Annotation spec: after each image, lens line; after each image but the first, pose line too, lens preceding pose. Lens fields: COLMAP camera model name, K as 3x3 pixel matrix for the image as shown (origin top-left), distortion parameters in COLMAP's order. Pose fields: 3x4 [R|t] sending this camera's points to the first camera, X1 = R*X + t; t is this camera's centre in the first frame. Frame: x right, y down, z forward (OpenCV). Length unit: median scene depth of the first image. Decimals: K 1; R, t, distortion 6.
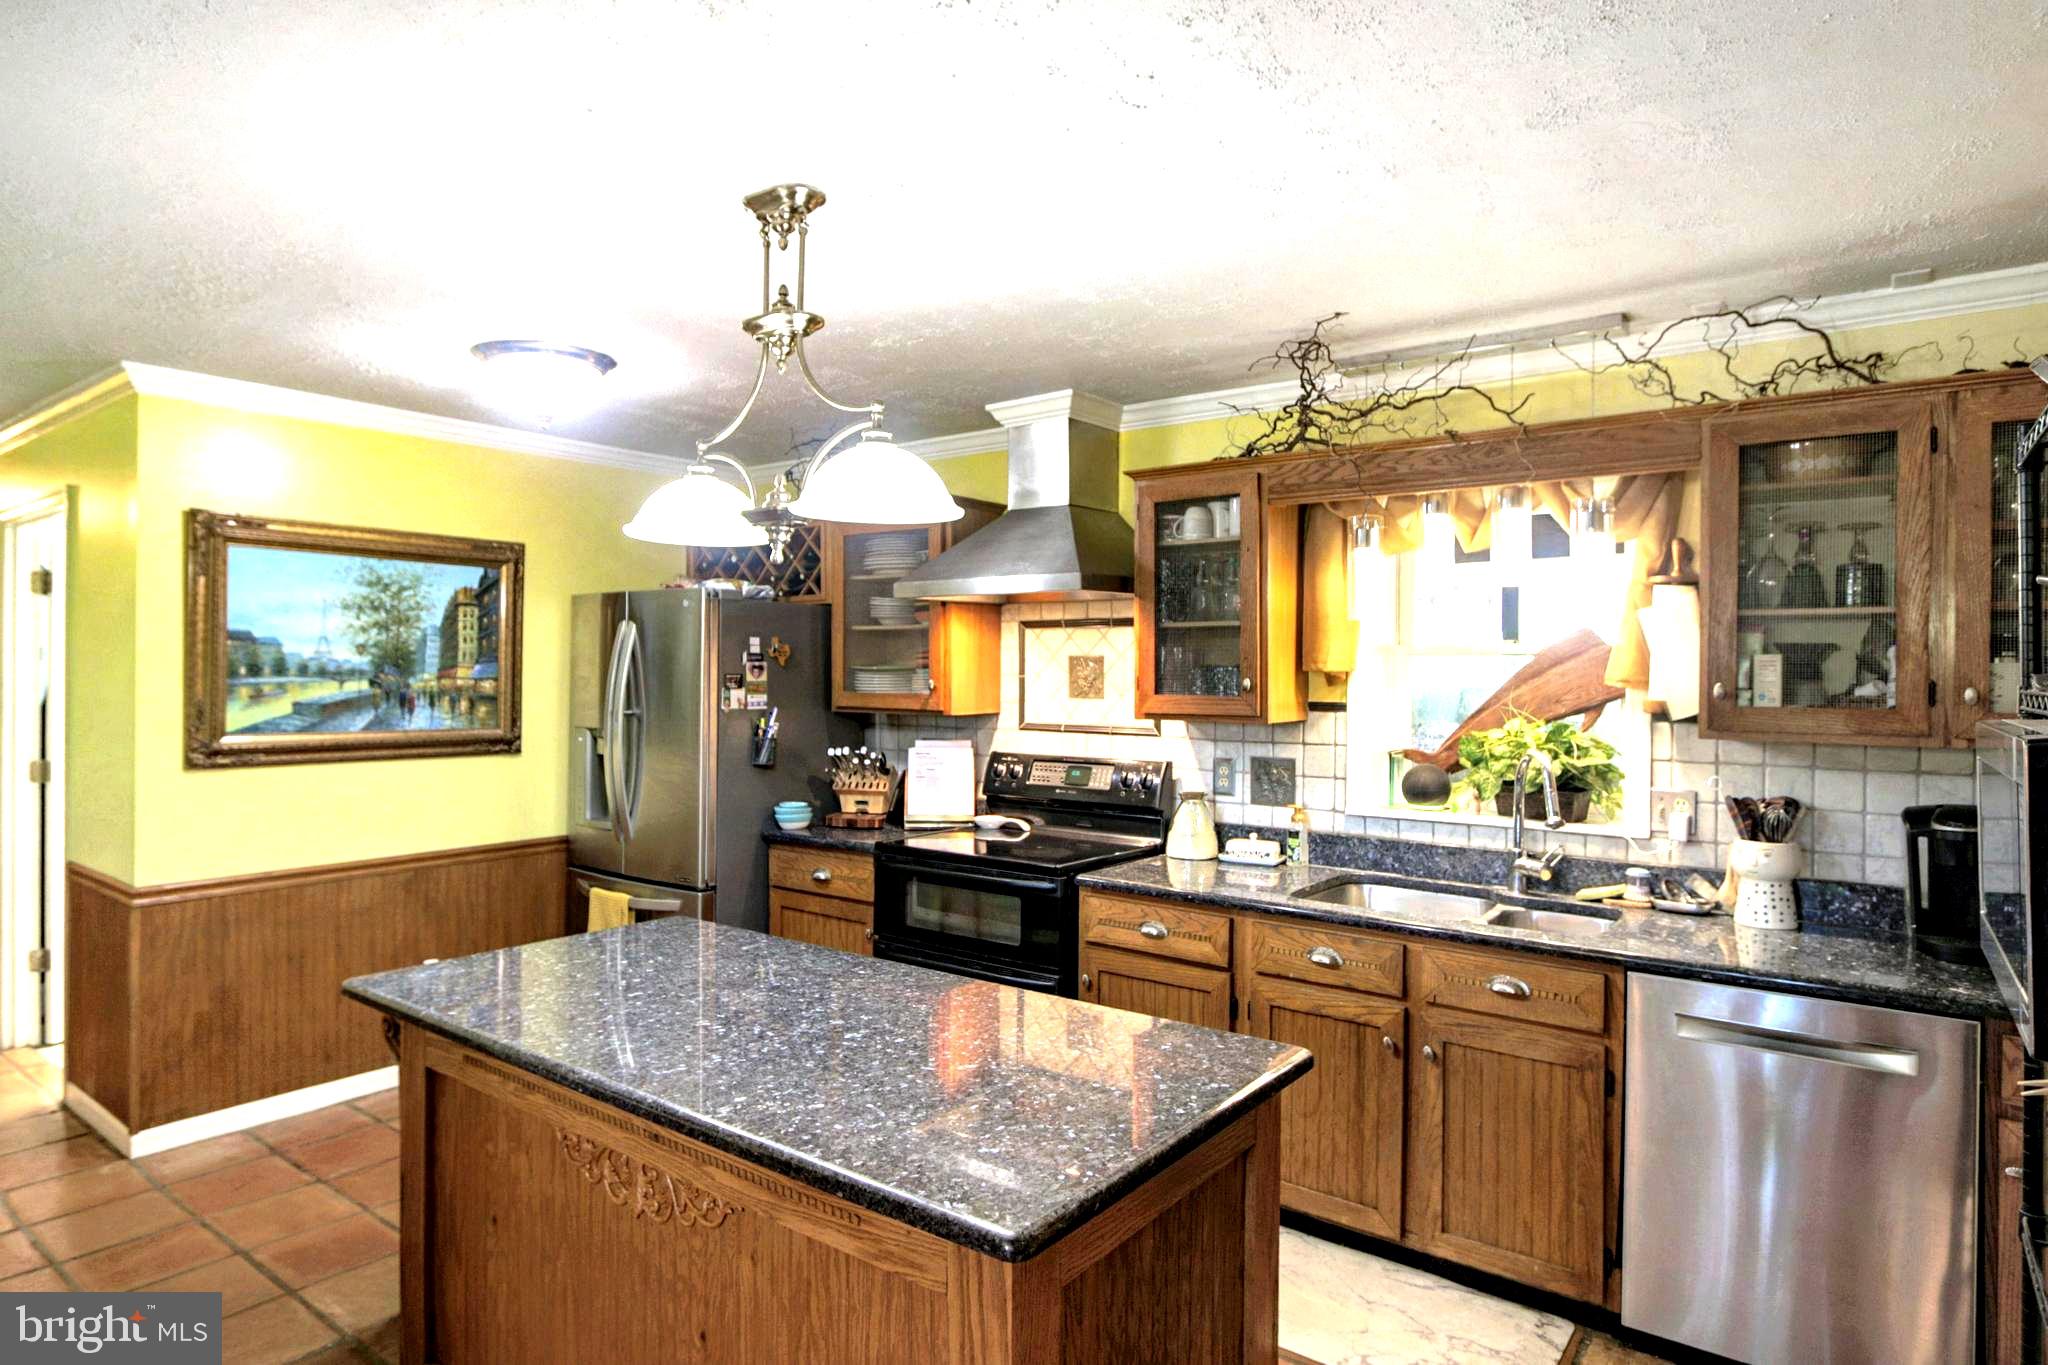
lens RADIAL K [[1135.9, 0, 1006.9], [0, 1135.9, 671.8], [0, 0, 1]] dist [-0.020181, 0.008555]
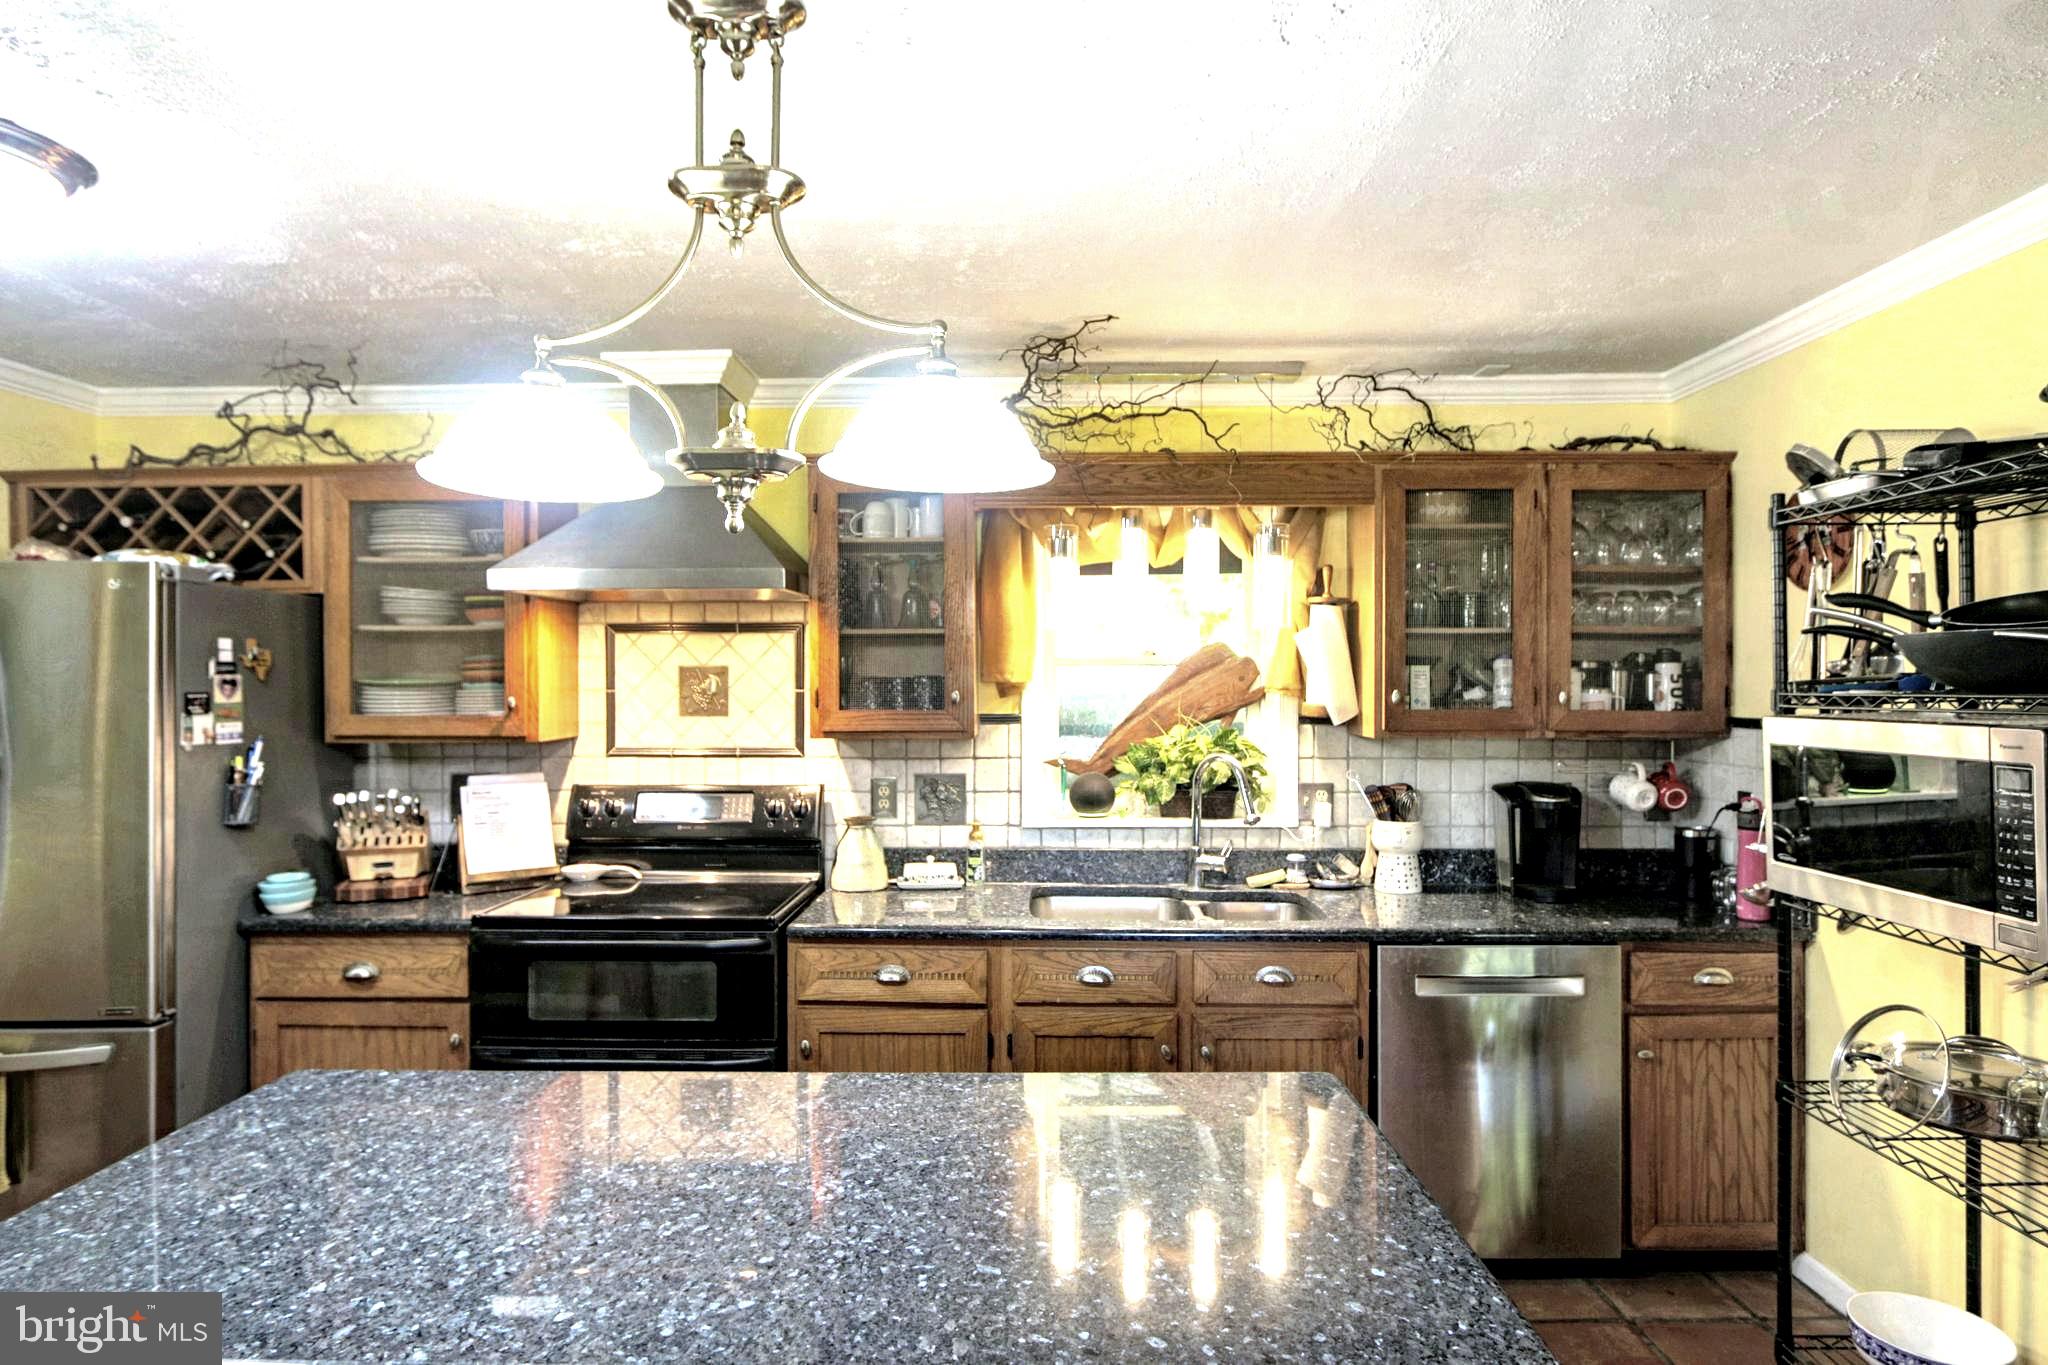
lens RADIAL K [[1135.9, 0, 1018.1], [0, 1135.9, 687.8], [0, 0, 1]] dist [-0.020181, 0.008555]
pose [[0.807198, -0.009761, 0.590200, -0.295165], [0.007163, 0.999952, 0.006742, -0.002436], [-0.590237, -0.001215, 0.807229, 0.213967]]
